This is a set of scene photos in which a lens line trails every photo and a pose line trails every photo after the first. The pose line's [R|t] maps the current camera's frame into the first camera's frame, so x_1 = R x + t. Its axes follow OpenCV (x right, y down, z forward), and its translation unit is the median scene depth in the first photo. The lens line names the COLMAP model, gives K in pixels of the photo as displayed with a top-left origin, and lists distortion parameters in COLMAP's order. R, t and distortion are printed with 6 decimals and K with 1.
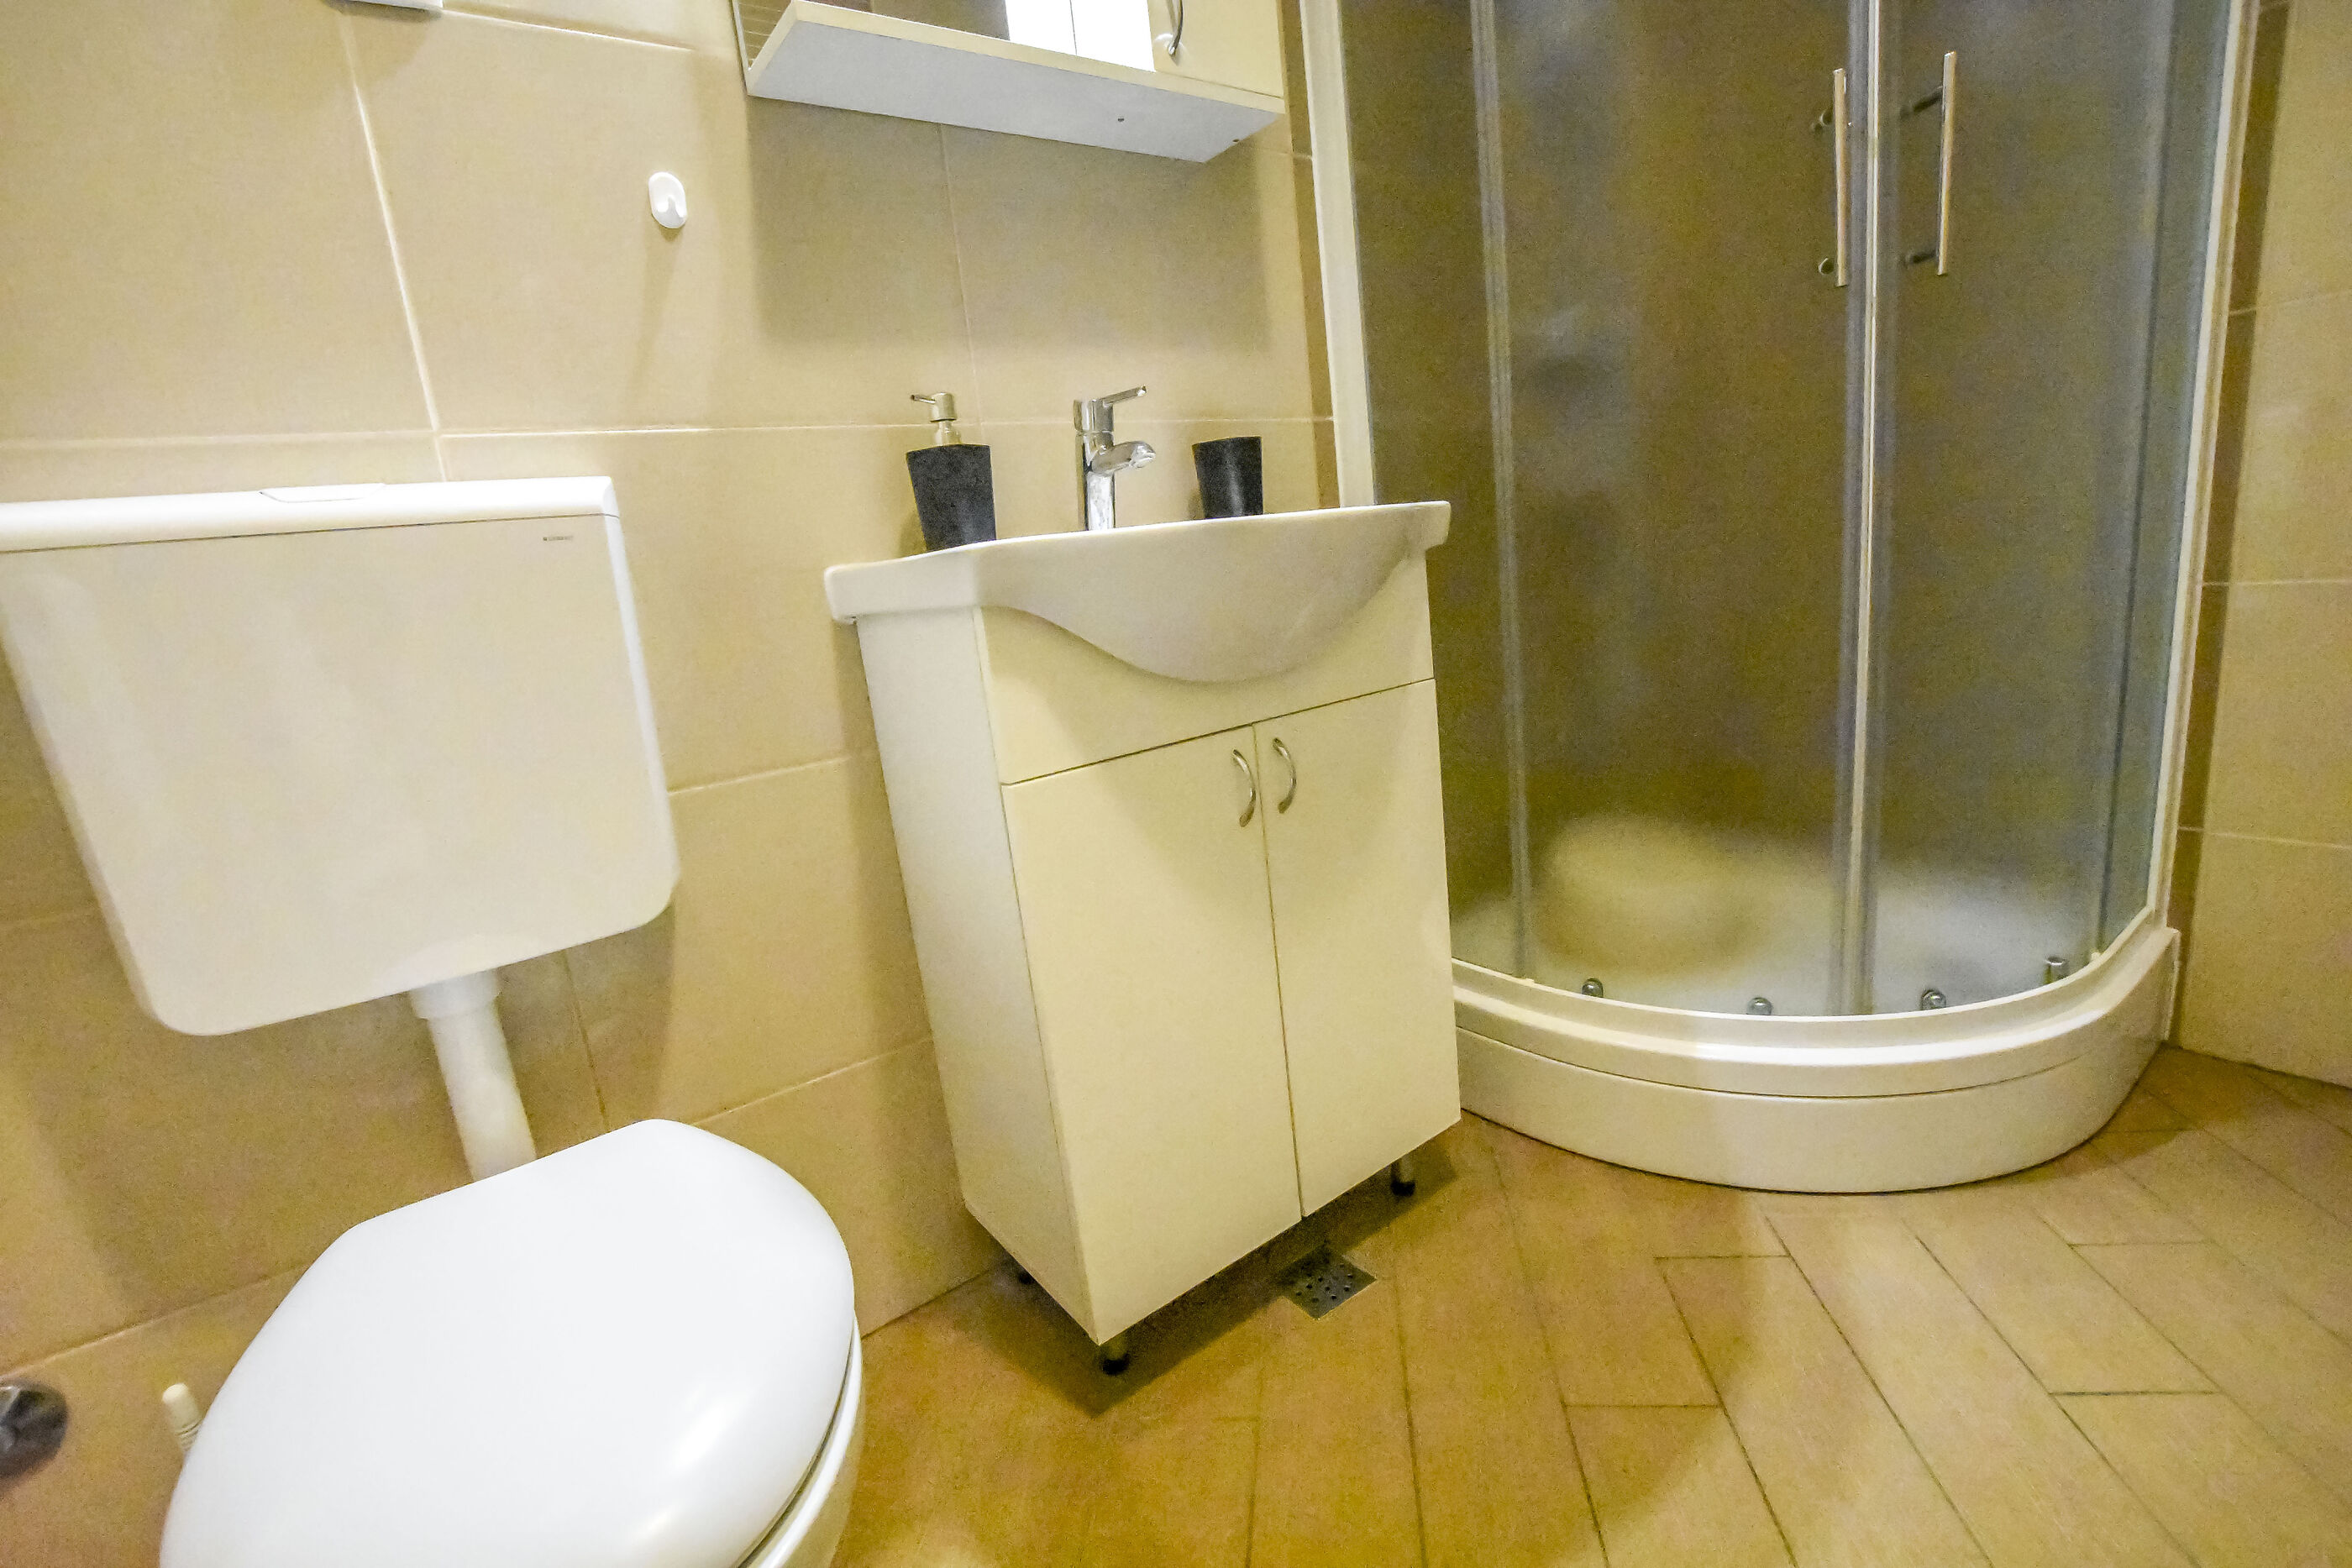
lens RADIAL K [[1033.4, 0, 1186.8], [0, 1033.4, 792.7], [0, 0, 1]] dist [-0.040521, 0.008778]
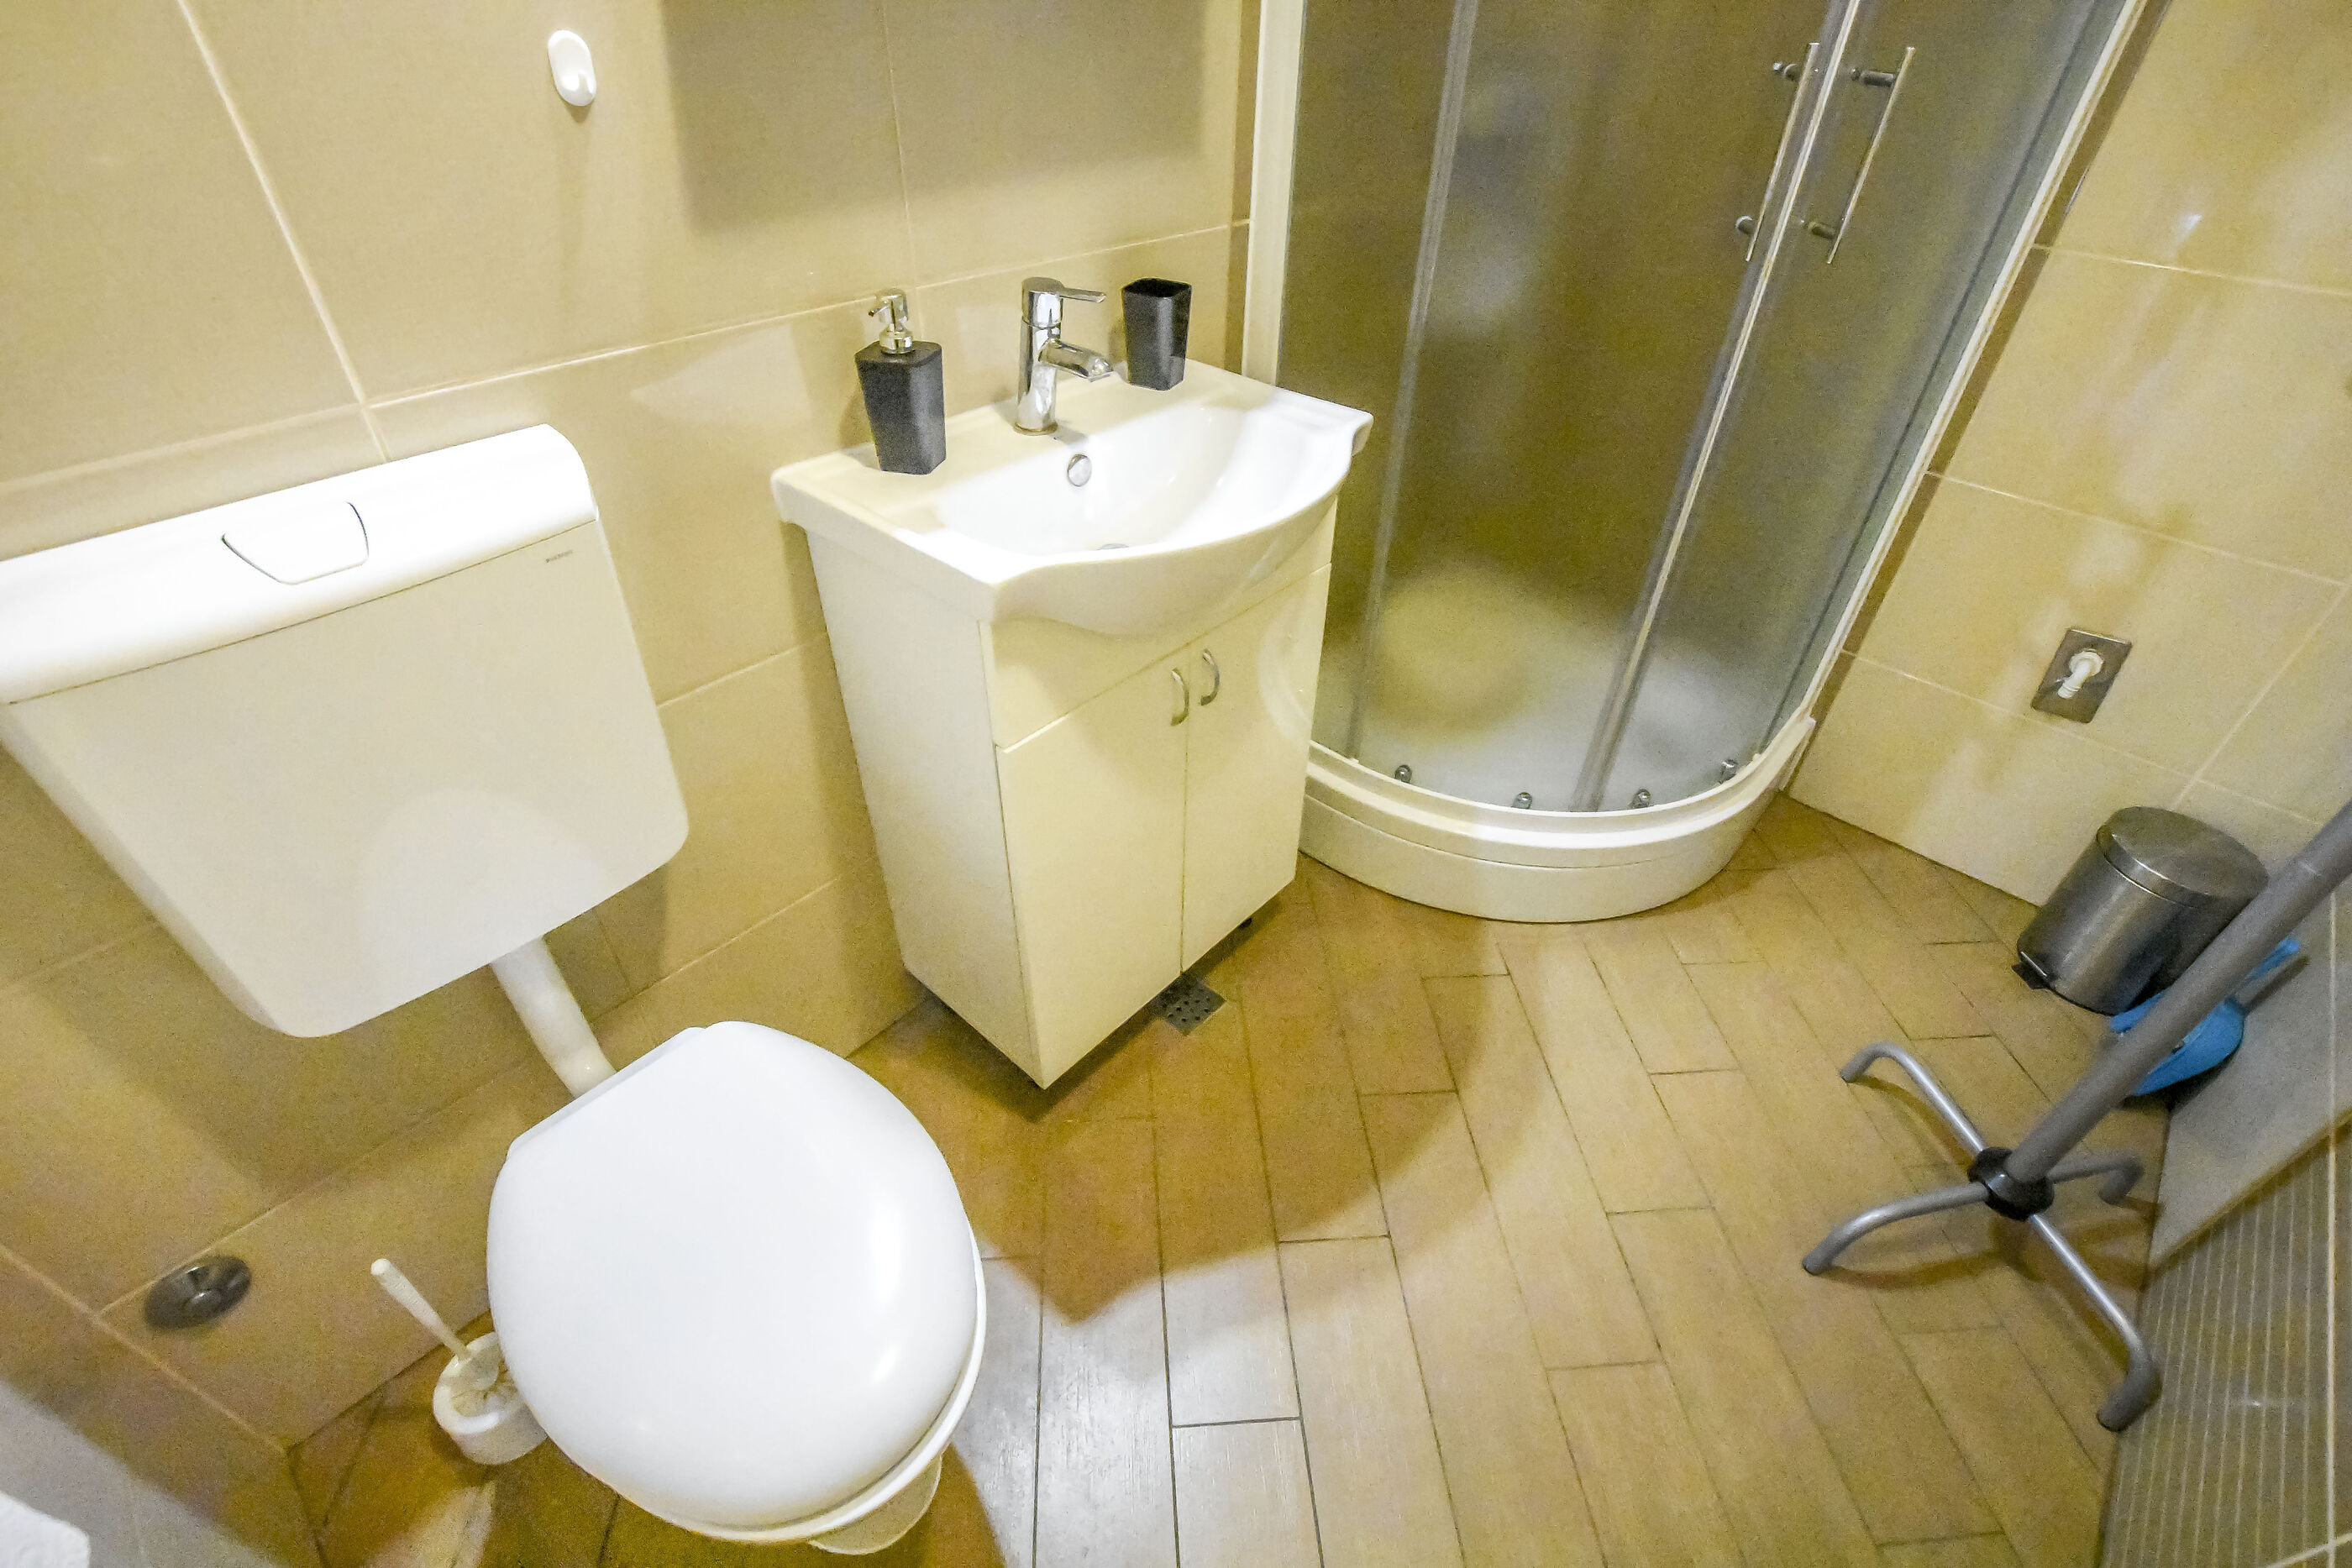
lens RADIAL K [[1096.3, 0, 1140.9], [0, 1096.3, 680.6], [0, 0, 1]] dist [-0.036609, 0.007200]
pose [[0.973109, -0.014210, 0.229907, -0.250313], [-0.083589, 0.908275, 0.409938, -0.487961], [-0.214644, -0.418132, 0.882663, -0.070948]]
